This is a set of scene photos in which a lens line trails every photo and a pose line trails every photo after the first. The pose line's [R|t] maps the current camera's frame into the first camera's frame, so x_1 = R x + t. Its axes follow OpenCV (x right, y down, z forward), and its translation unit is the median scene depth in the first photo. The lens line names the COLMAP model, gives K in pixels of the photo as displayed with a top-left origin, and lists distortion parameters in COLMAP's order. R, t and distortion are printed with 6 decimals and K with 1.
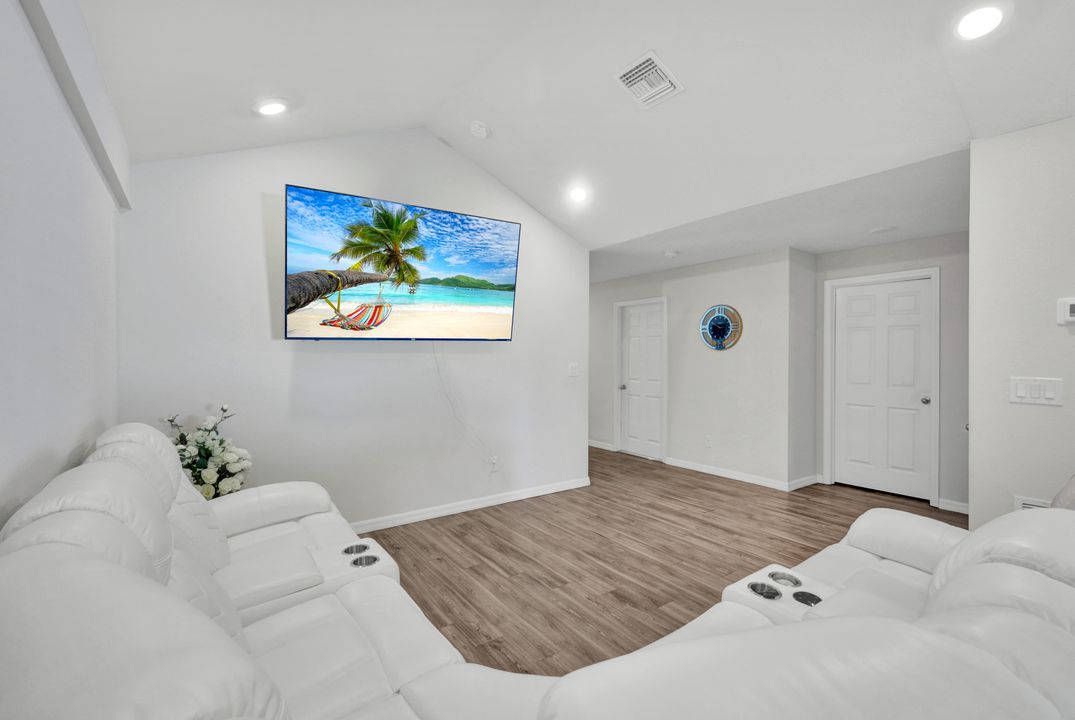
lens RADIAL K [[483.5, 0, 544.7], [0, 483.5, 355.8], [0, 0, 1]] dist [0.021996, -0.000658]
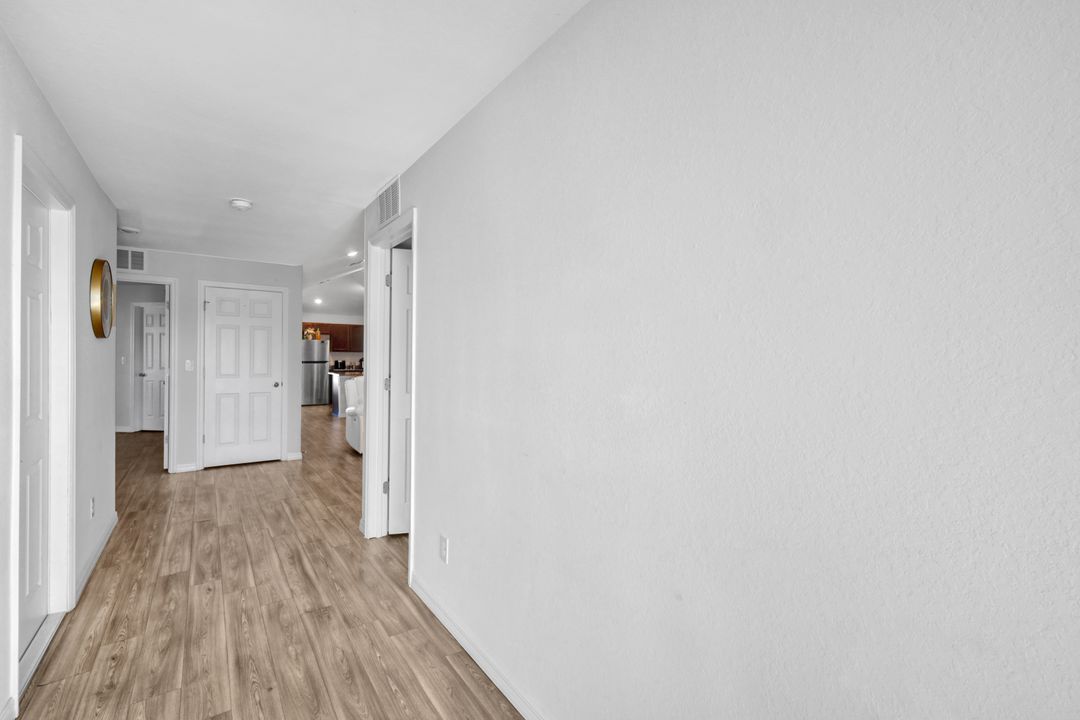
lens RADIAL K [[485.8, 0, 539.1], [0, 485.8, 355.1], [0, 0, 1]] dist [0.021996, -0.000658]
pose [[-0.999273, -0.011571, 0.036320, -0.214191], [-0.011332, 0.999913, 0.006780, 0.003246], [-0.036396, 0.006364, -0.999317, 1.926147]]
